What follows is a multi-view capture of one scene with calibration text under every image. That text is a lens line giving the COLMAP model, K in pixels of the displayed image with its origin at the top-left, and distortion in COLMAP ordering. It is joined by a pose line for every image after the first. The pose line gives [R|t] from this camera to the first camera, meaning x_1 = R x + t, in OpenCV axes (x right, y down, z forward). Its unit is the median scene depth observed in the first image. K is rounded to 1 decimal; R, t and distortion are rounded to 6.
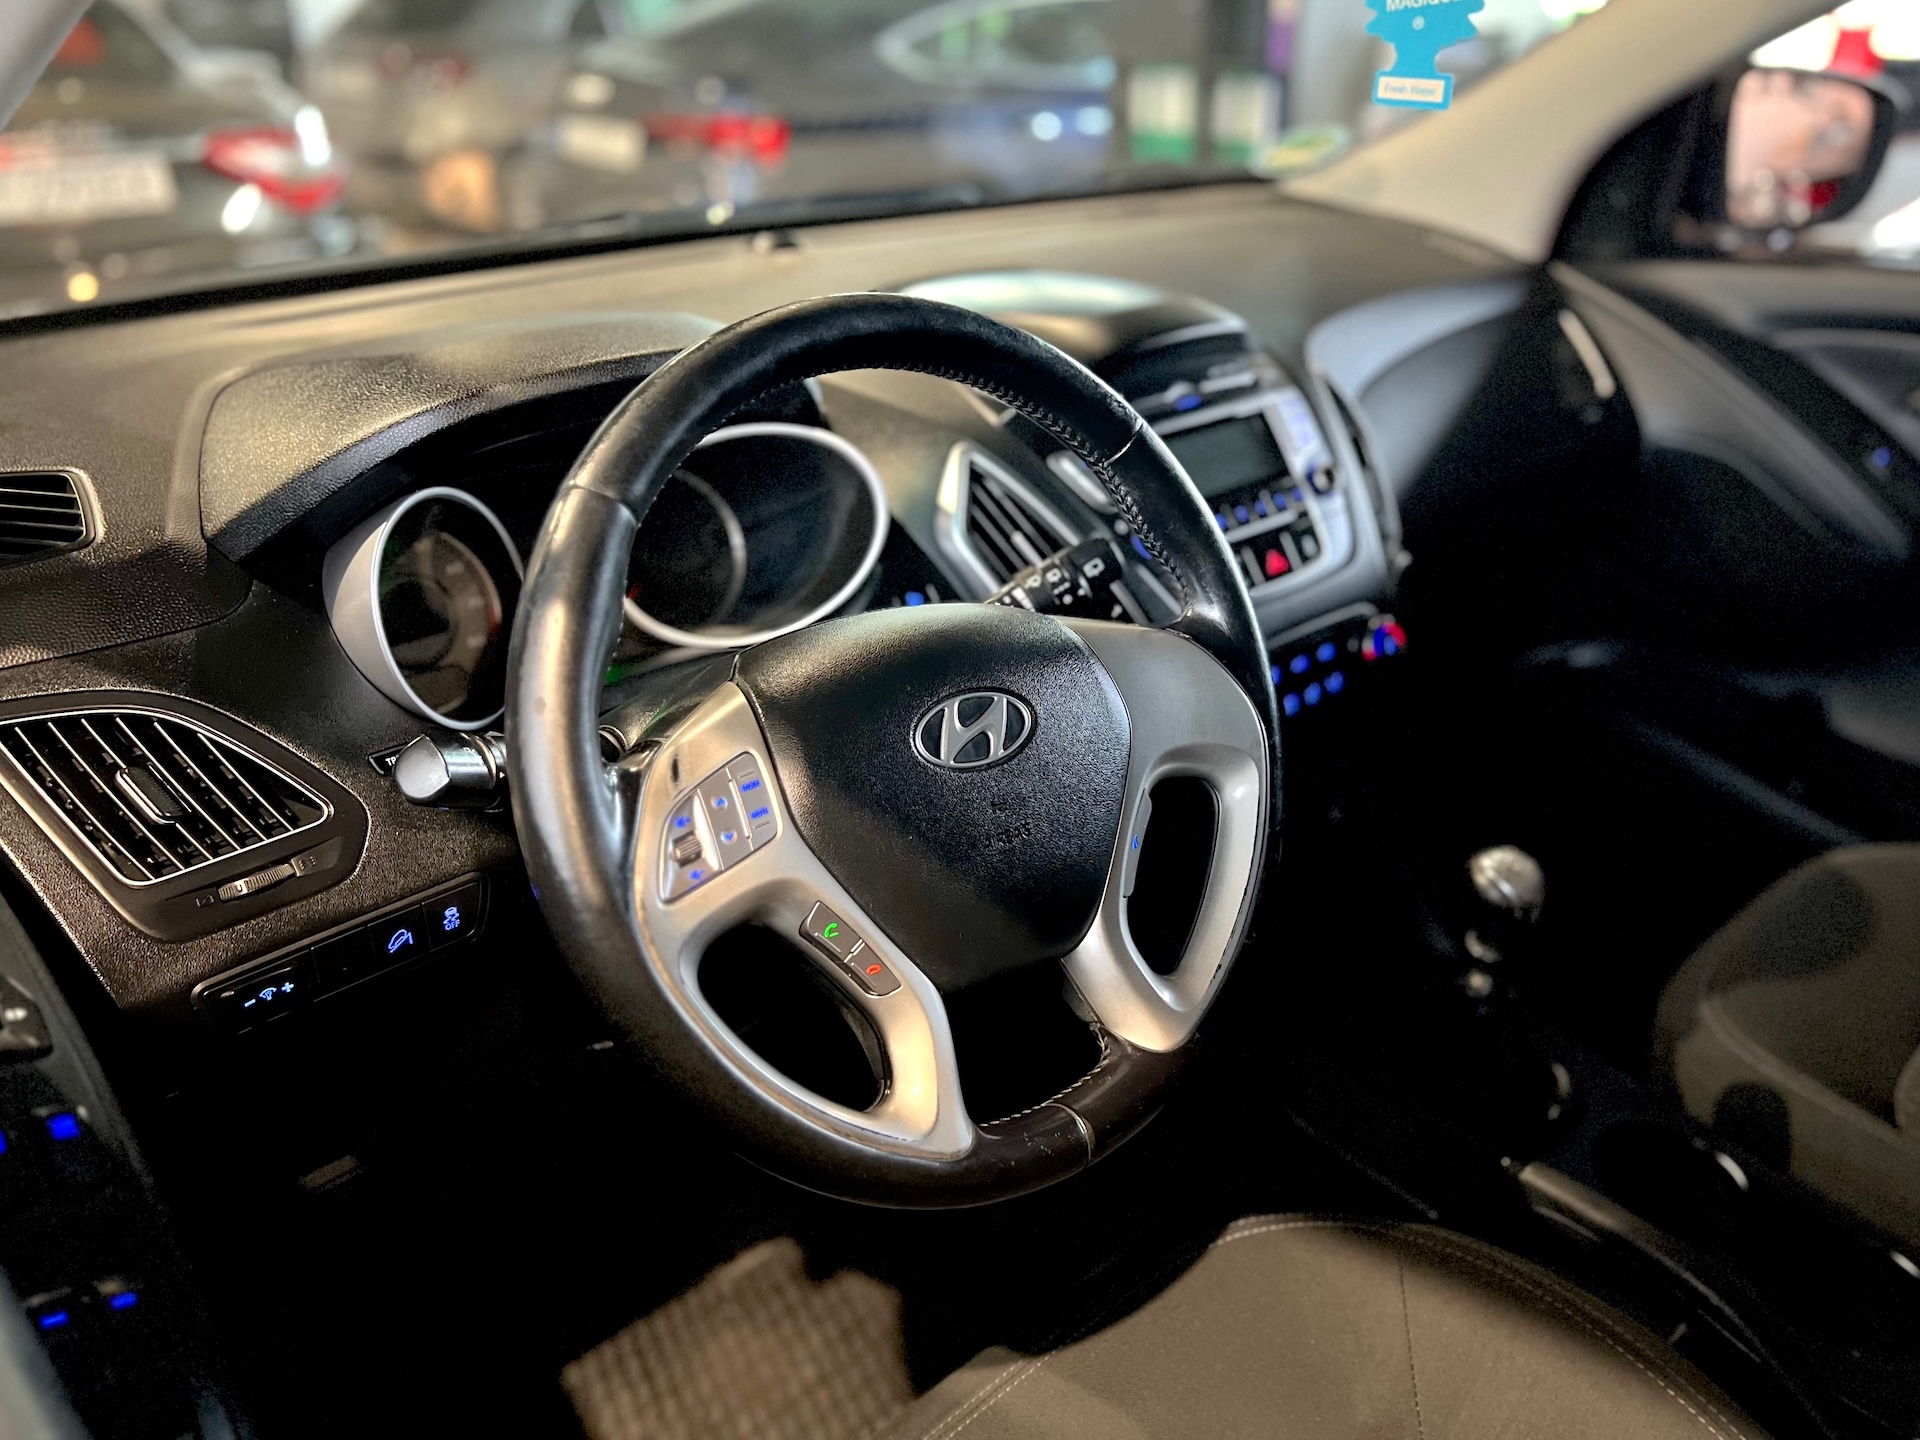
lens RADIAL K [[1522.6, 0, 981.6], [0, 1522.6, 720.7], [0, 0, 1]] dist [0.072110, -0.094185]
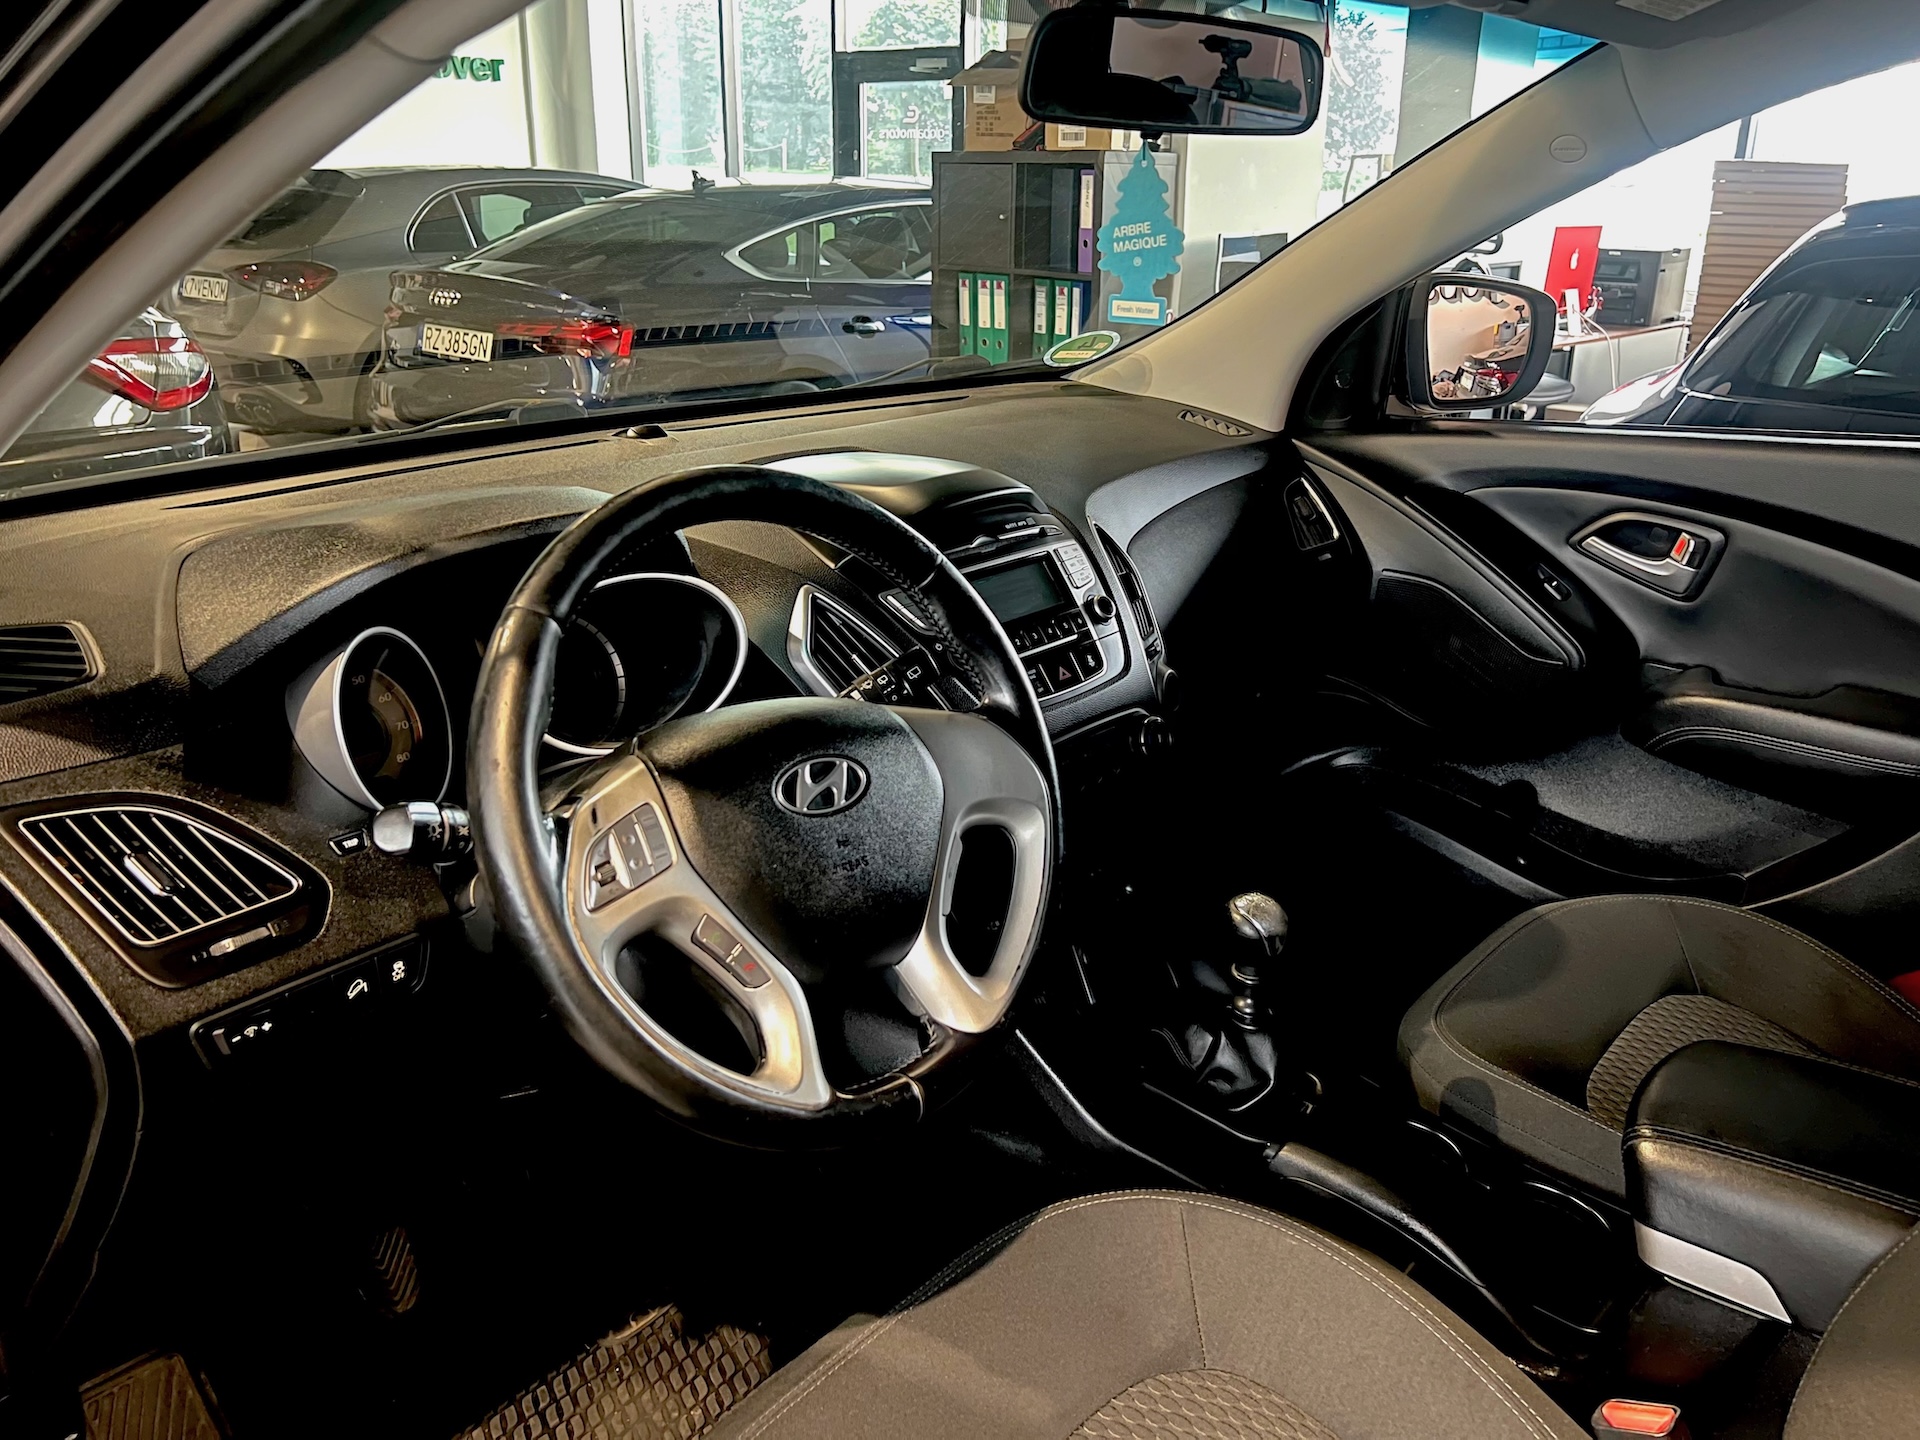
lens RADIAL K [[1472.7, 0, 960.0], [0, 1472.7, 720.0], [0, 0, 1]] dist [0.082760, -0.095694]
pose [[0.995775, -0.036168, 0.084409, 0.007358], [0.045132, 0.993252, -0.106831, 0.076874], [-0.079976, 0.110189, 0.990688, -0.233195]]
